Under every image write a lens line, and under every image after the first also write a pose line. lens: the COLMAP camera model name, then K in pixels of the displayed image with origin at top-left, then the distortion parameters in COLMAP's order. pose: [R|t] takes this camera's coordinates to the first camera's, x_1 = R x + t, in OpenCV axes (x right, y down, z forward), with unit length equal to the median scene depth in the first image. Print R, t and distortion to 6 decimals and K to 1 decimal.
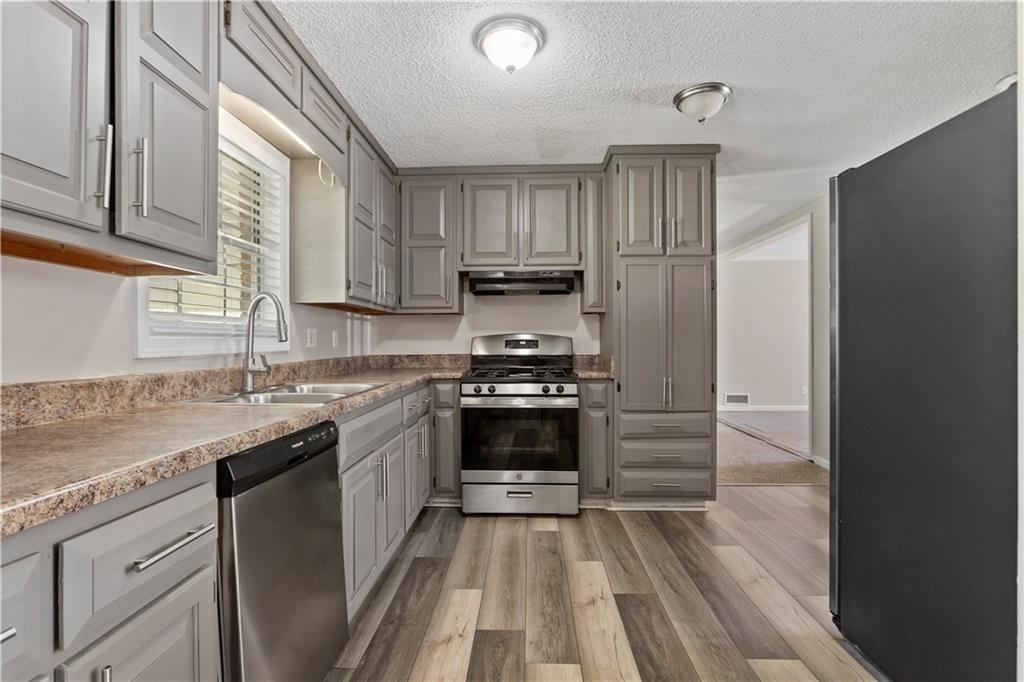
lens RADIAL K [[499.2, 0, 510.5], [0, 499.2, 334.2], [0, 0, 1]] dist [-0.003572, -0.000165]
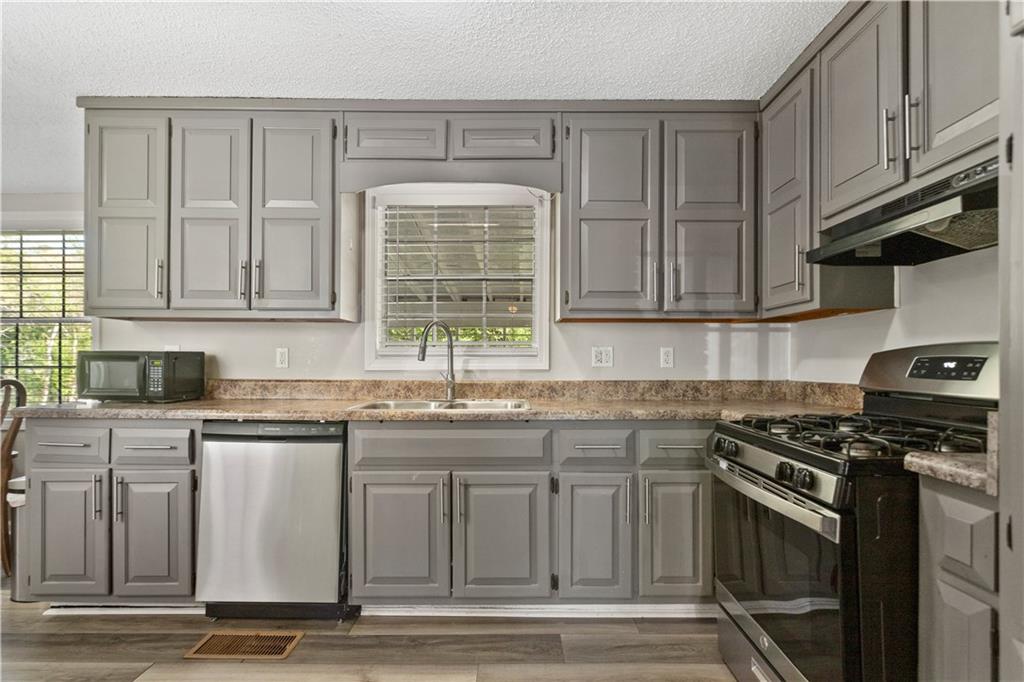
lens RADIAL K [[493.5, 0, 518.6], [0, 493.5, 356.4], [0, 0, 1]] dist [-0.006941, 0.001820]
pose [[0.029201, -0.010489, -0.999519, 0.580052], [0.013767, 0.999854, -0.010091, 0.015186], [0.999479, -0.013466, 0.029341, 0.906864]]
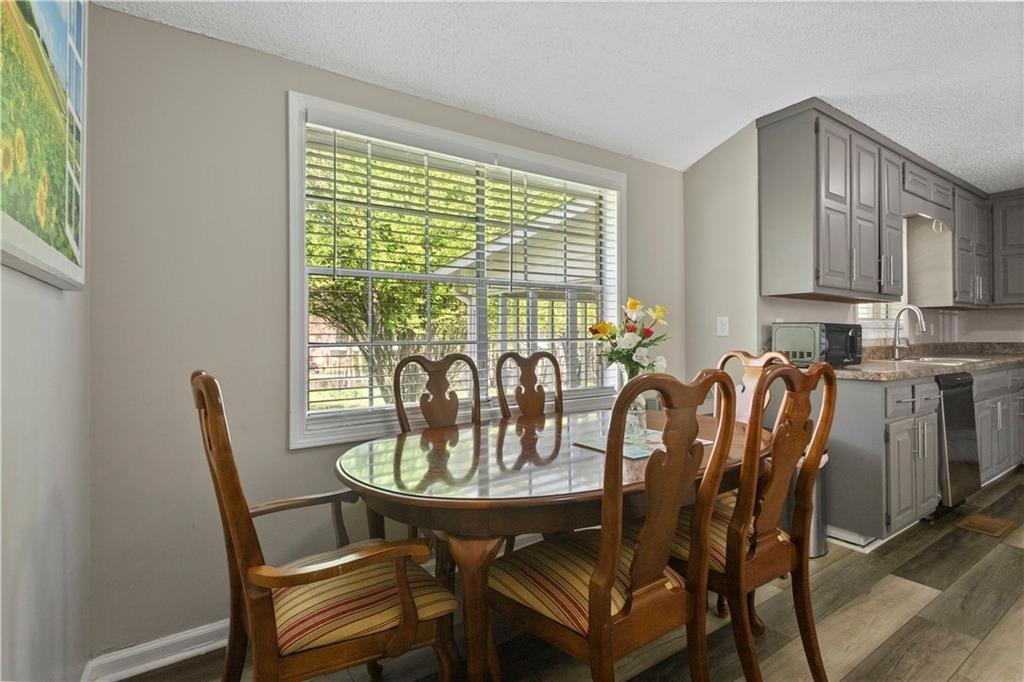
lens RADIAL K [[493.5, 0, 514.2], [0, 493.5, 325.4], [0, 0, 1]] dist [-0.006941, 0.001820]
pose [[0.591688, -0.003295, -0.806160, 0.087702], [0.008322, 0.999963, 0.002021, -0.018746], [0.806124, -0.007905, 0.591694, -0.981716]]
